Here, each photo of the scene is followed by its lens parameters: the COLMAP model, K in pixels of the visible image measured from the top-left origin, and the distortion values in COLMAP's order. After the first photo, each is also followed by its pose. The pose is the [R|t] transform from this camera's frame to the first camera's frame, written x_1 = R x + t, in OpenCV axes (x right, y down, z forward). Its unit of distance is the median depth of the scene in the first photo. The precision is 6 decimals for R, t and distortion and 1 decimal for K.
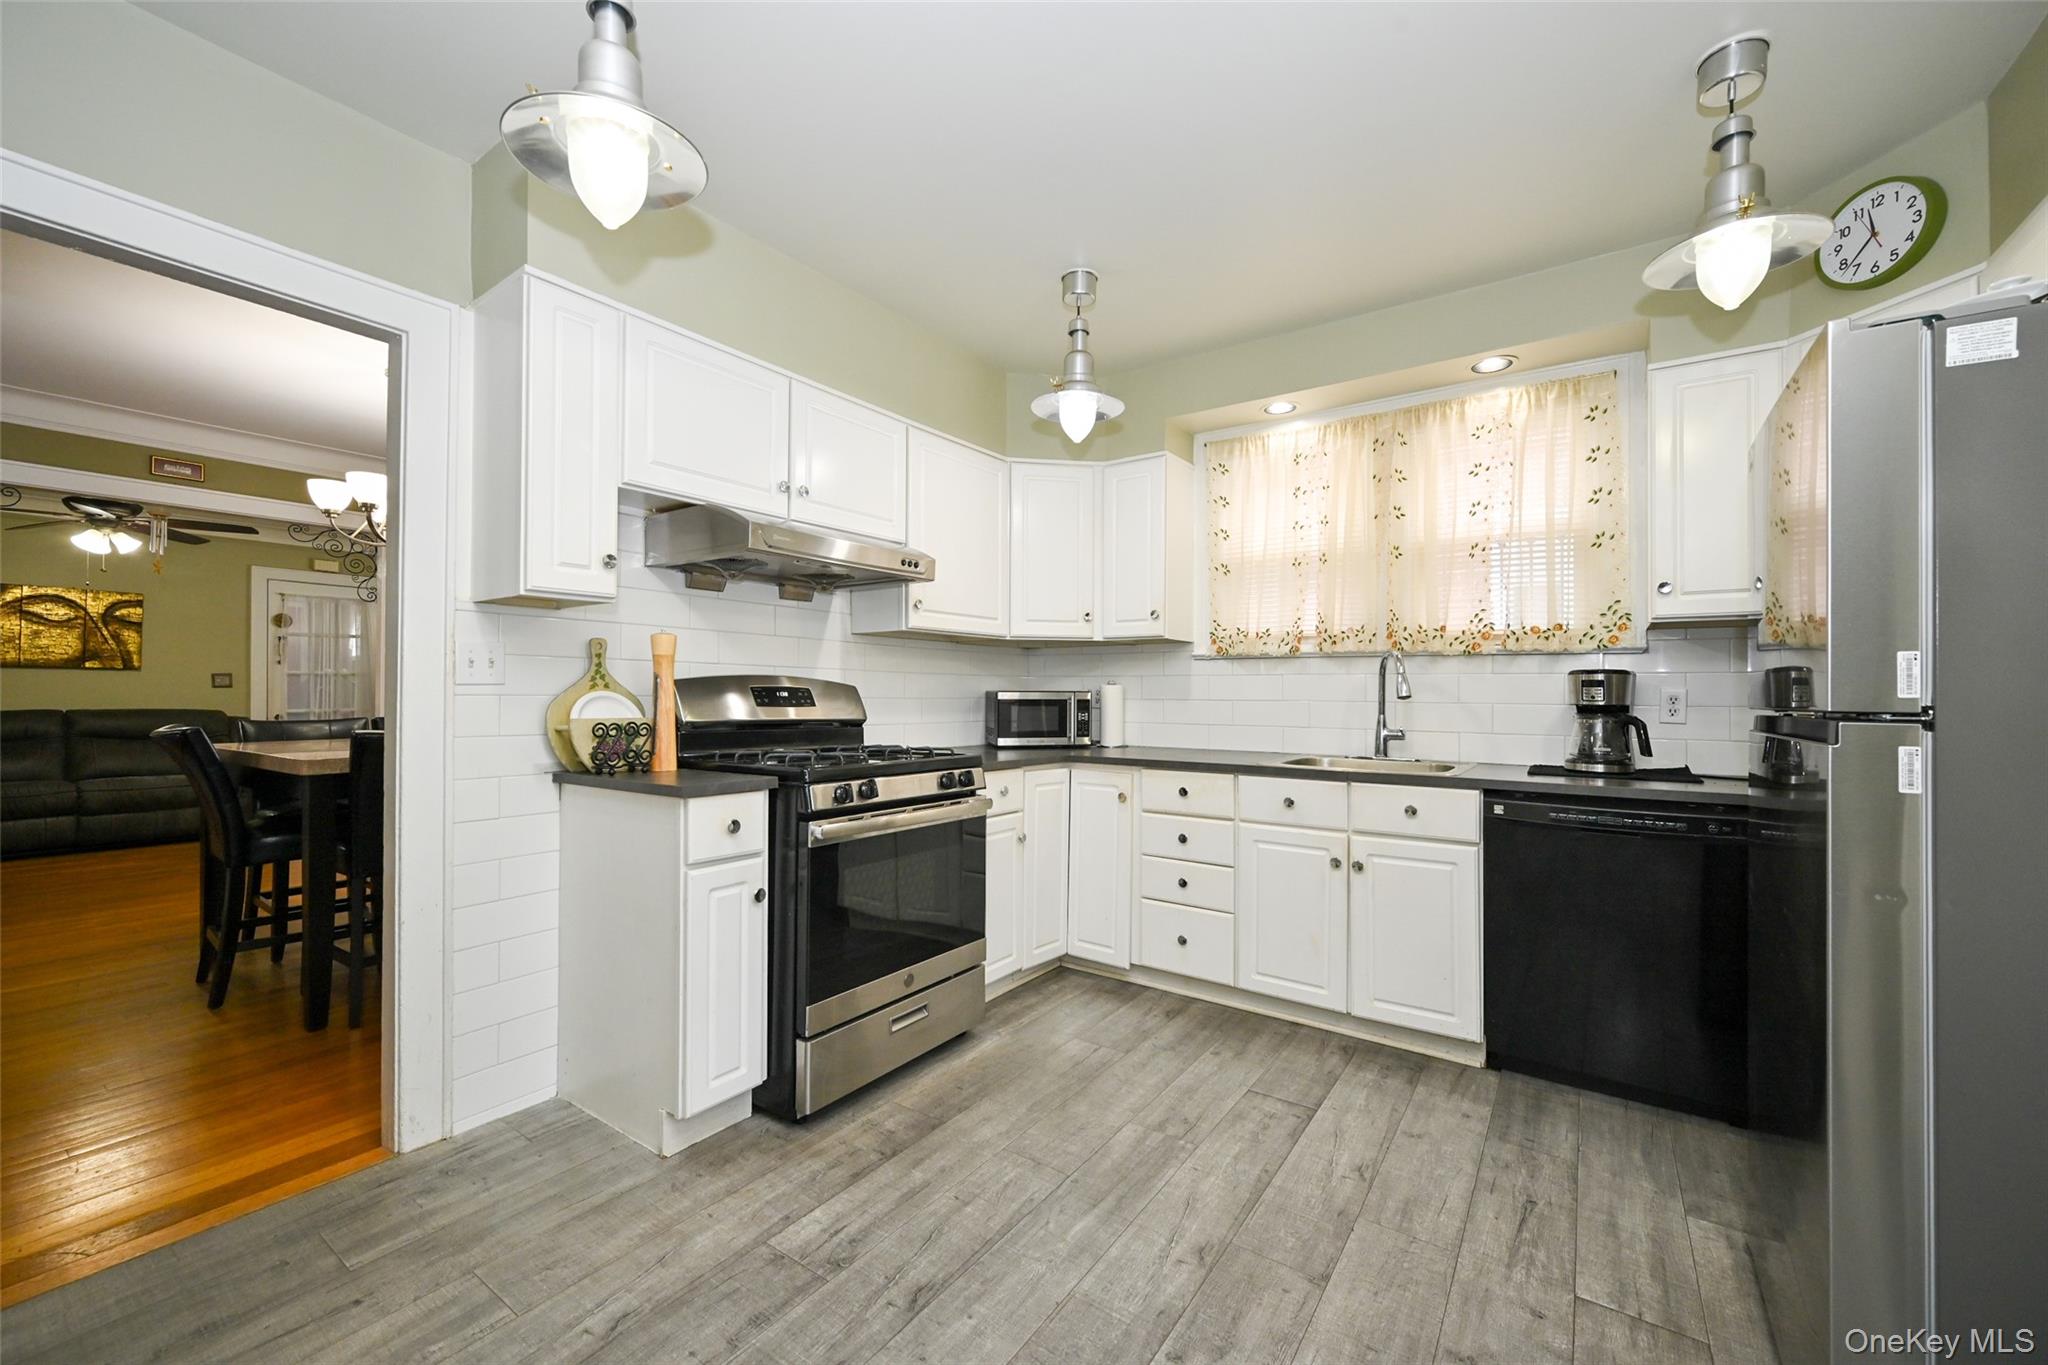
lens RADIAL K [[807.7, 0, 1022.8], [0, 807.7, 683.1], [0, 0, 1]] dist [-0.000635, 0.000024]
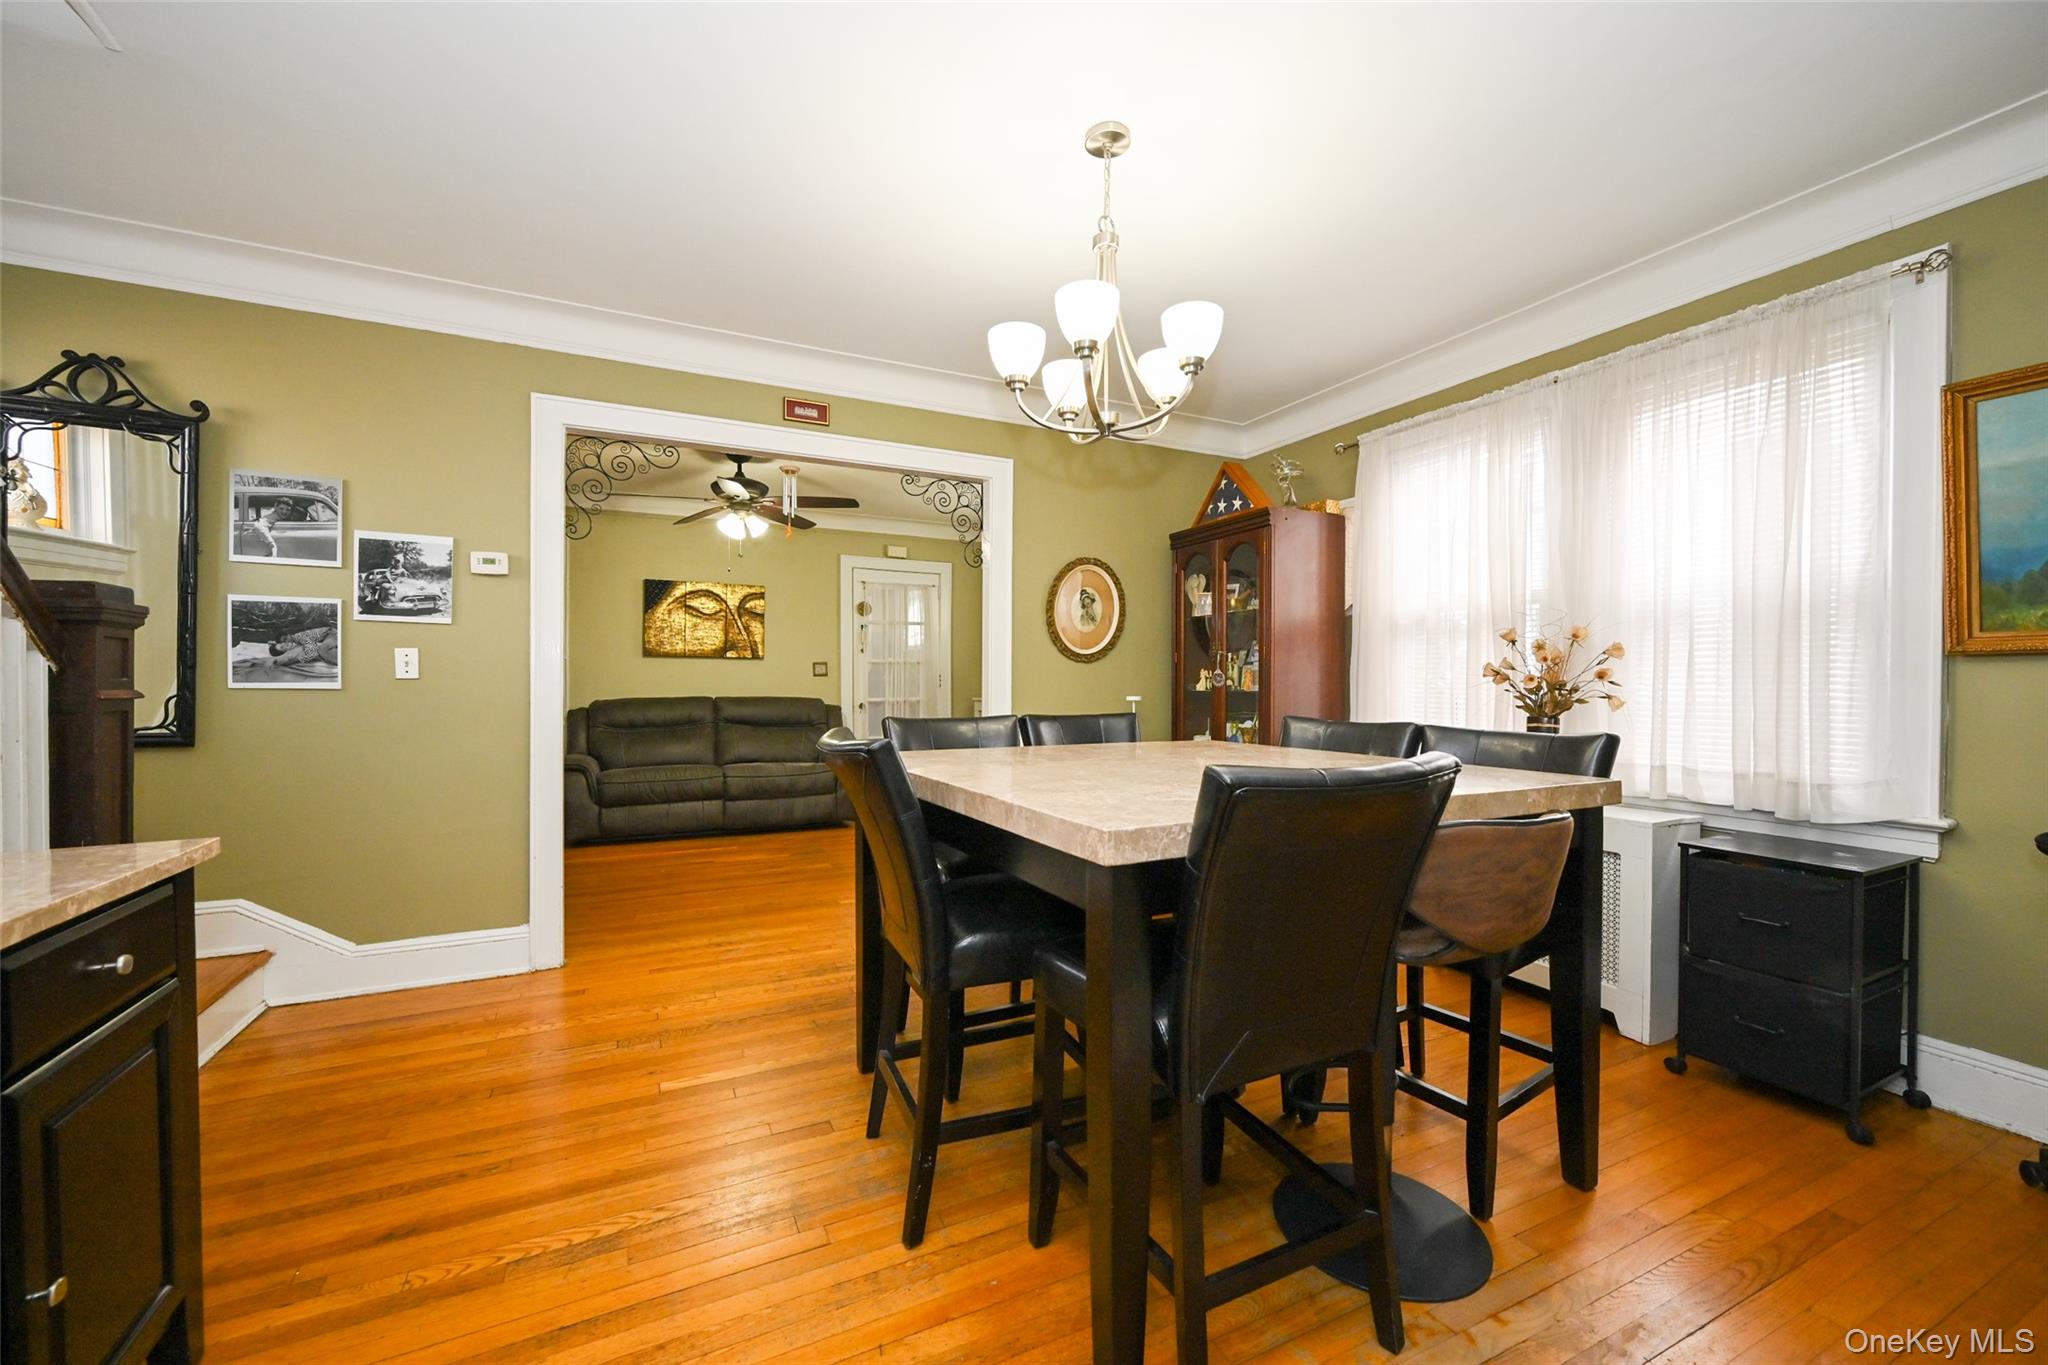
lens RADIAL K [[807.7, 0, 1023.9], [0, 807.7, 687.7], [0, 0, 1]] dist [-0.000635, 0.000024]
pose [[0.875991, 0.004933, -0.482302, -0.307776], [0.002908, 0.999876, 0.015508, 0.005917], [0.482319, -0.014987, 0.875867, 0.257980]]
